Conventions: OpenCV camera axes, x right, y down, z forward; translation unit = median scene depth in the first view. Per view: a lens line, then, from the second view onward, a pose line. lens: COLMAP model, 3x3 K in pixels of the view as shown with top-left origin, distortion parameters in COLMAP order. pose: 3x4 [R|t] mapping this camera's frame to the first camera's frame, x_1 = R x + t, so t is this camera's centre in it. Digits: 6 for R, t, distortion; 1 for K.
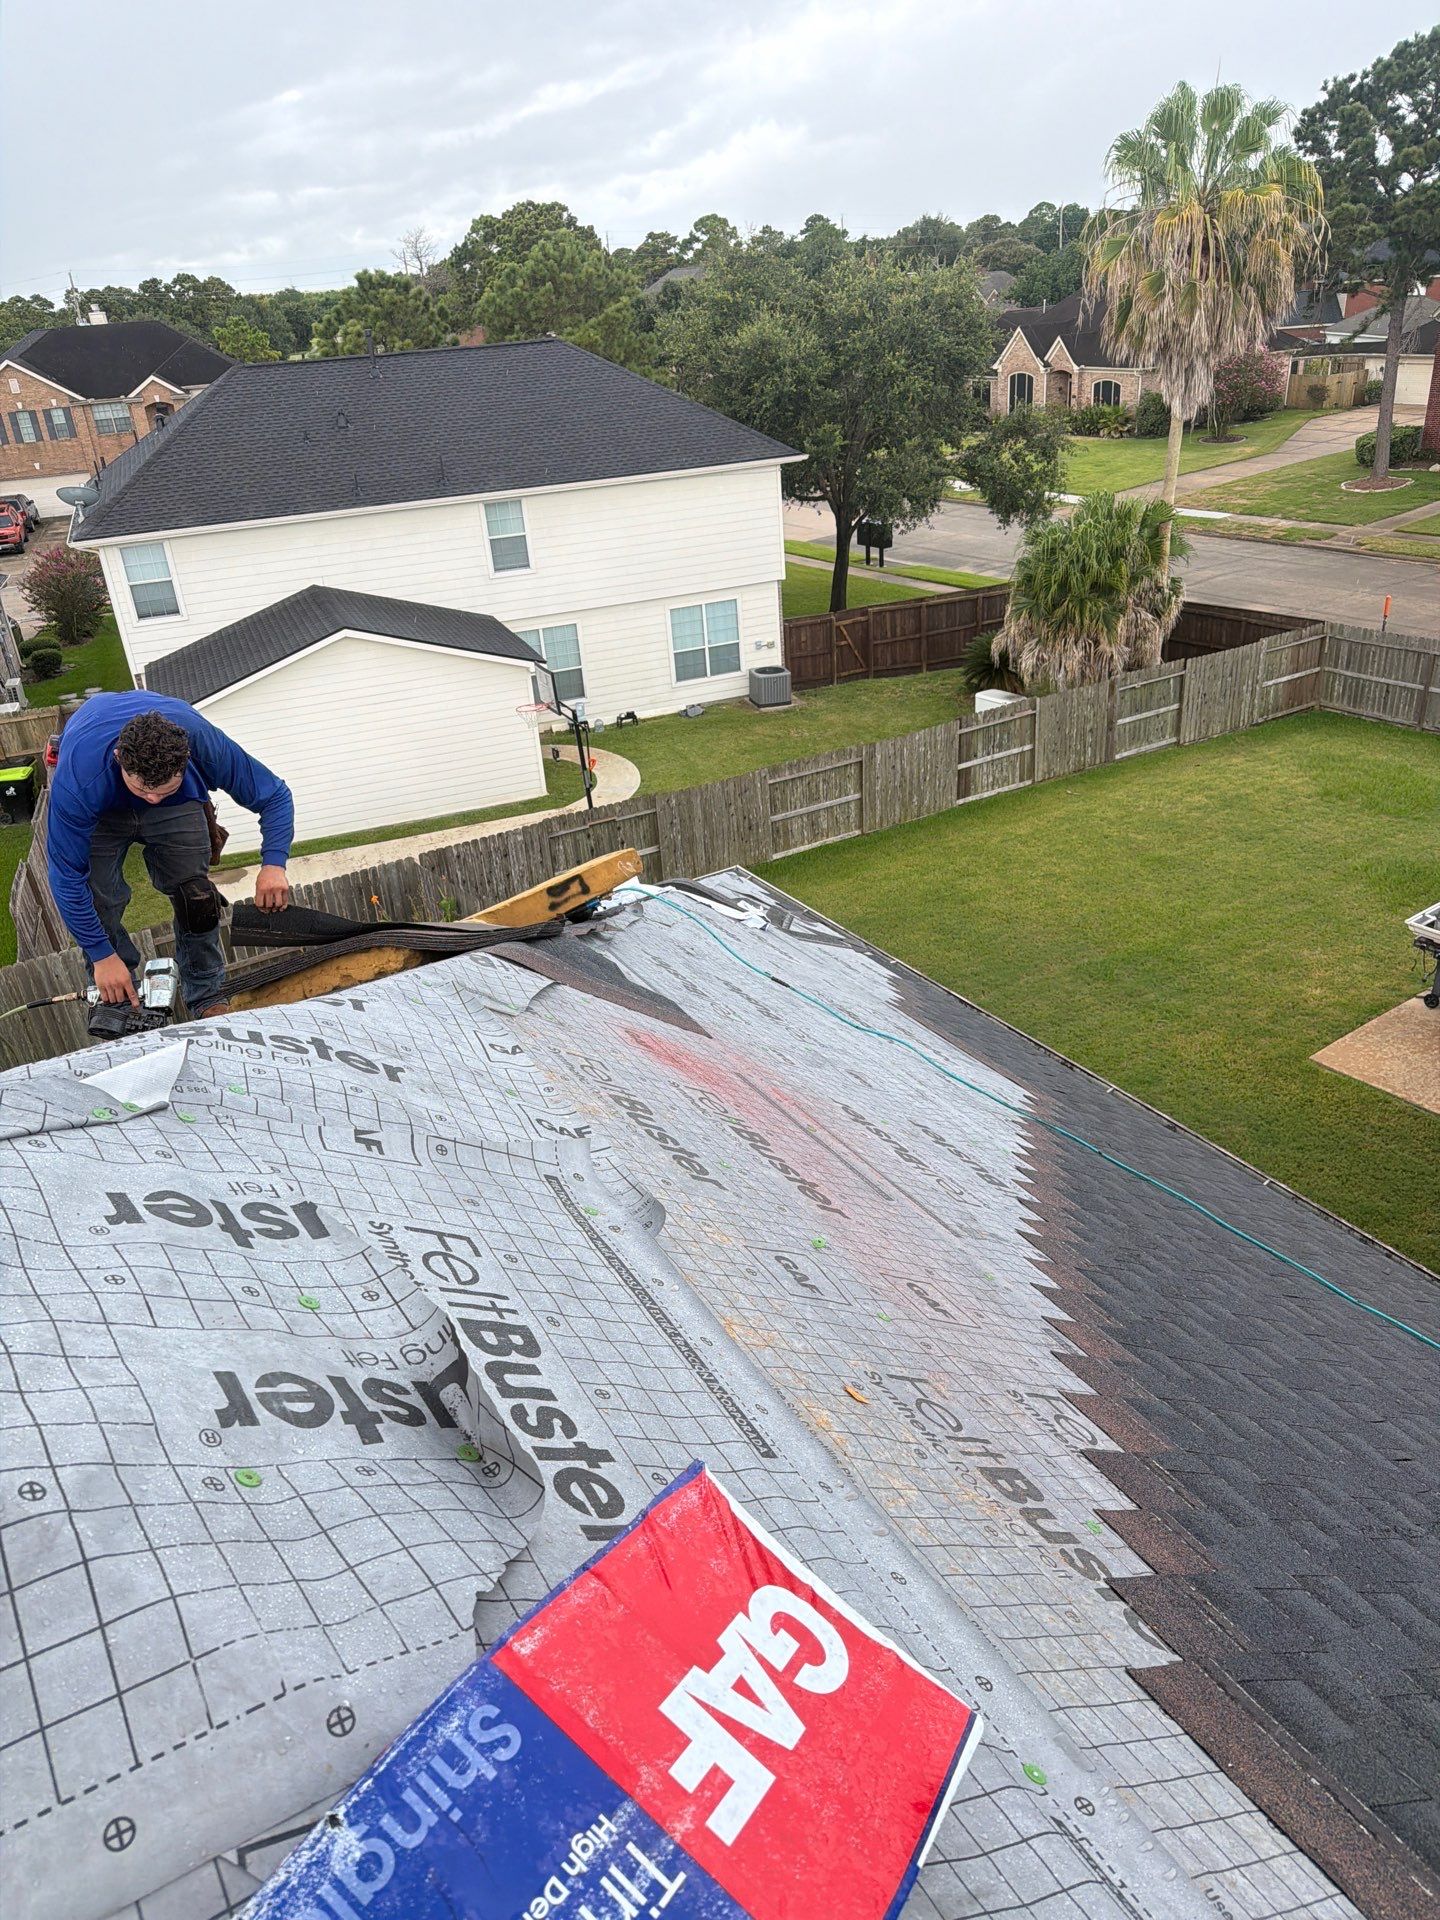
lens RADIAL K [[1360.4, 0, 720.0], [0, 1360.4, 960.0], [0, 0, 1]] dist [0.119458, -0.151279]
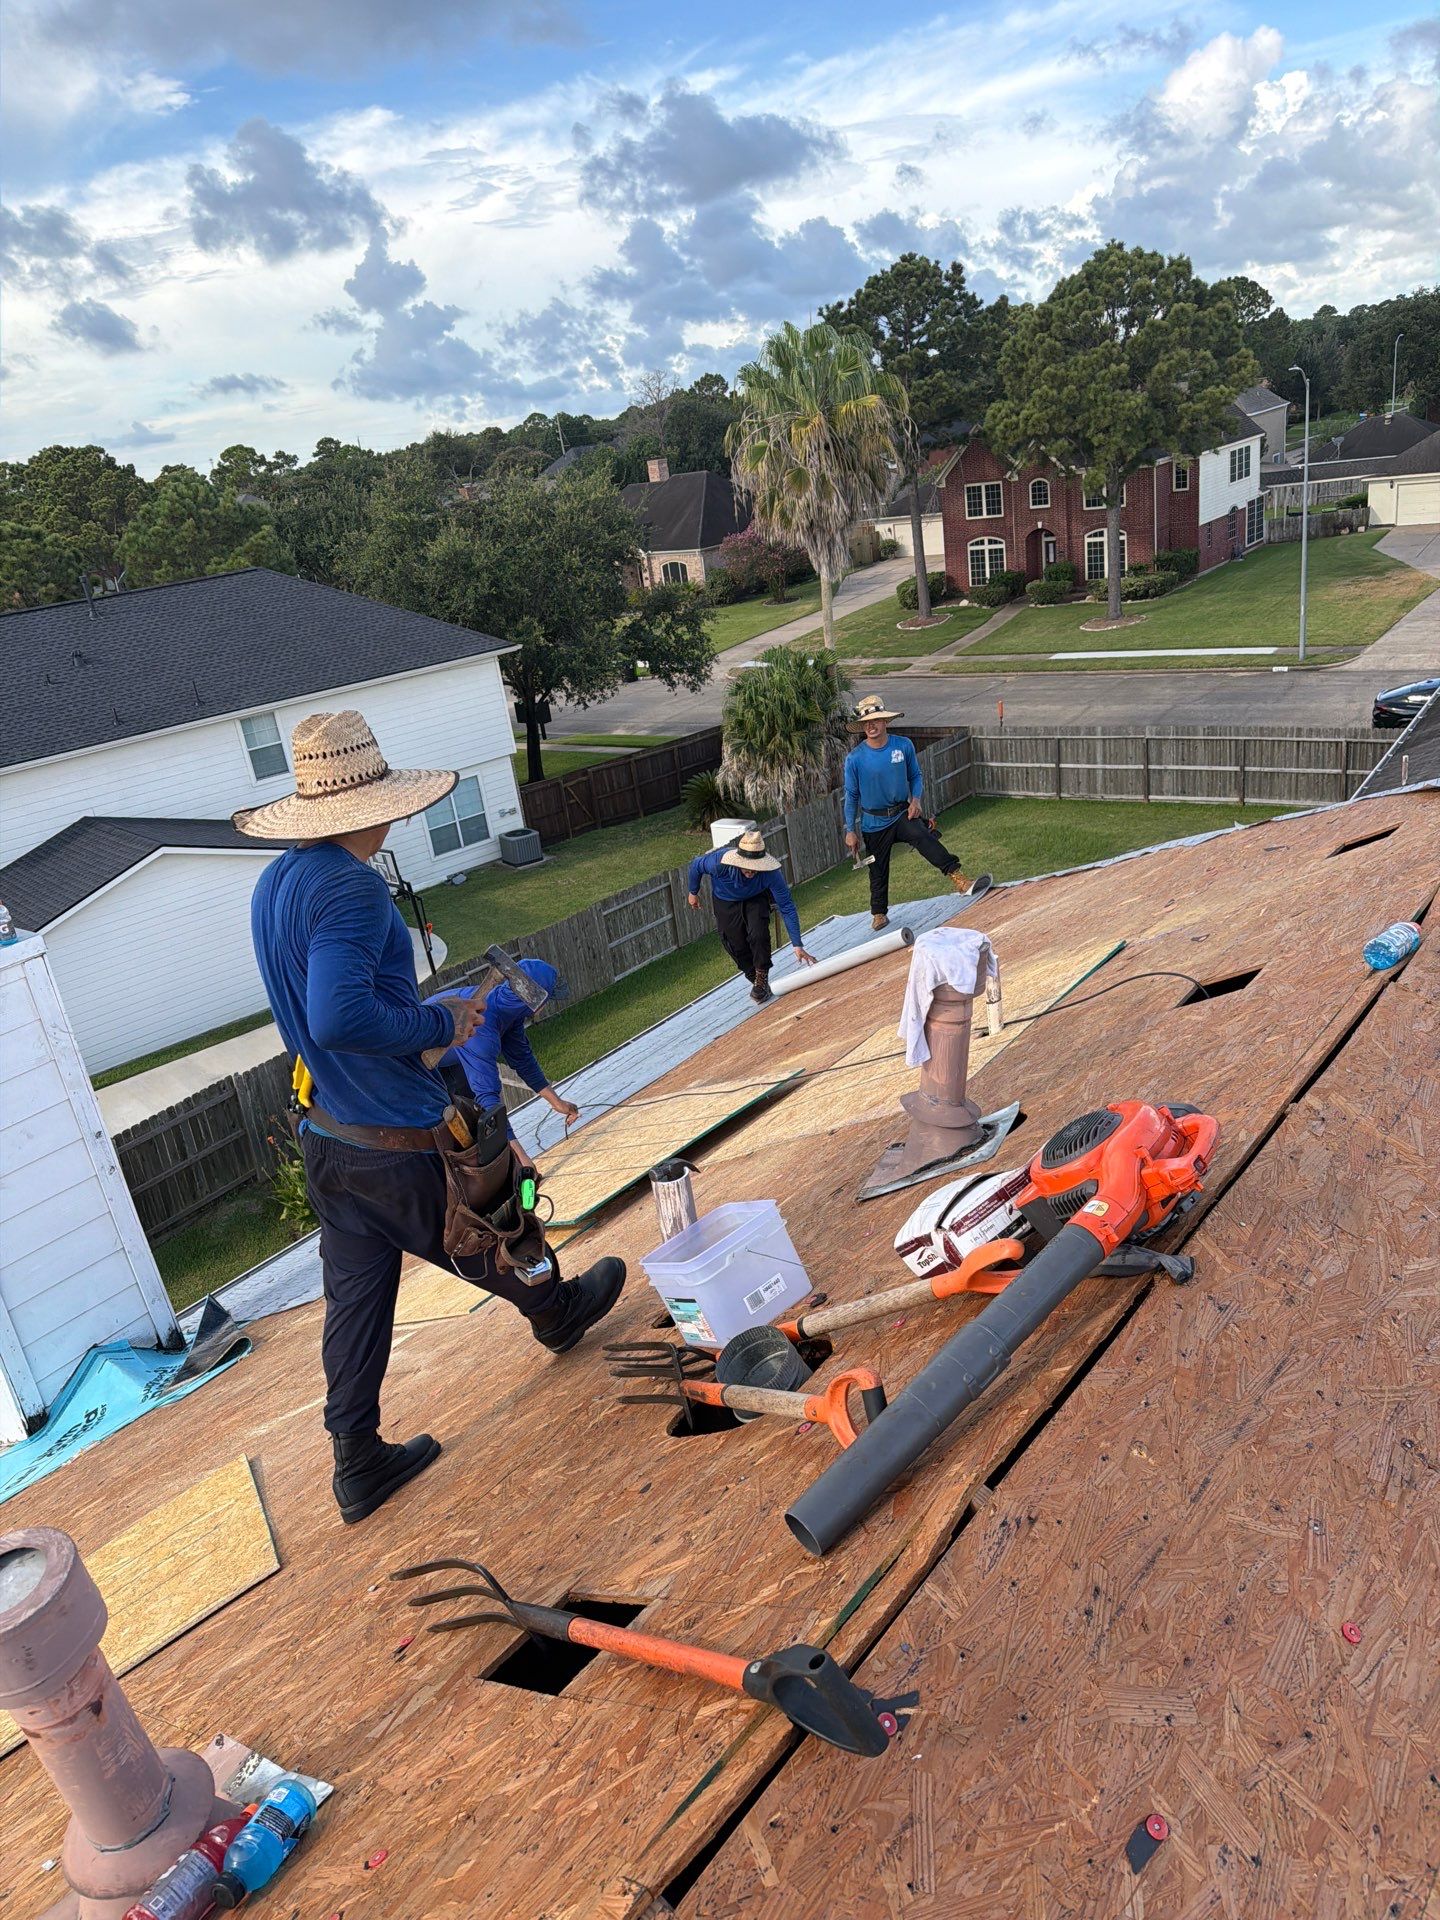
lens RADIAL K [[1355.5, 0, 700.3], [0, 1355.5, 958.7], [0, 0, 1]] dist [0.141376, -0.196613]
pose [[0.945144, -0.178179, 0.273780, -0.146358], [0.210845, 0.972922, -0.094692, 0.020950], [-0.249494, 0.147223, 0.957120, -0.068224]]
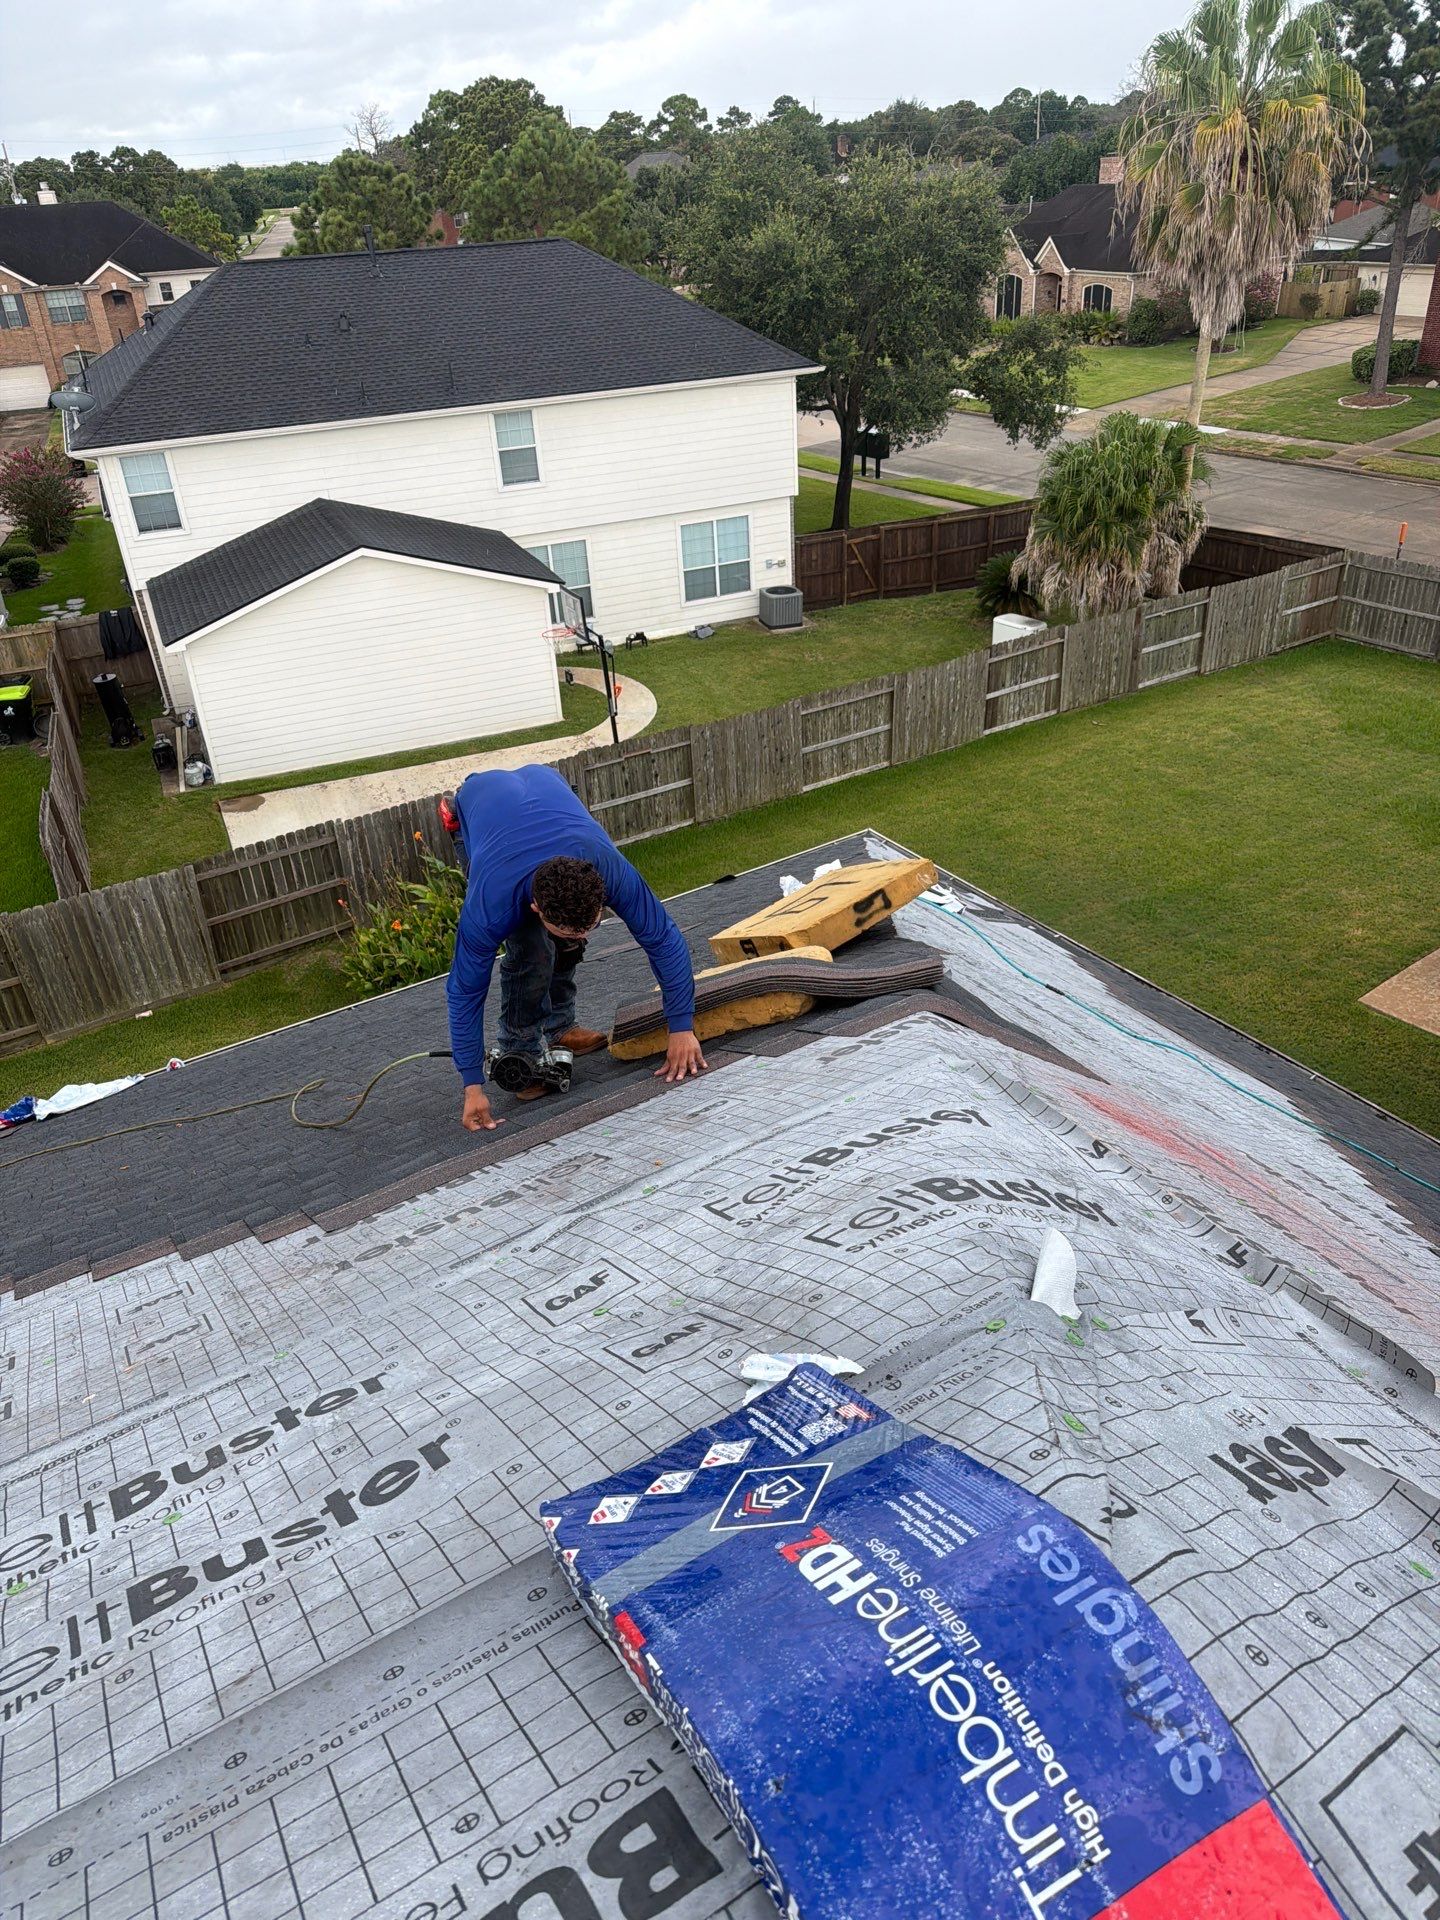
lens RADIAL K [[1369.0, 0, 720.0], [0, 1369.0, 960.0], [0, 0, 1]] dist [0.083974, -0.089757]
pose [[0.999474, 0.002965, 0.032284, -0.039238], [-0.005041, 0.997910, 0.064421, -0.011593], [-0.032025, -0.064550, 0.997400, 0.002153]]
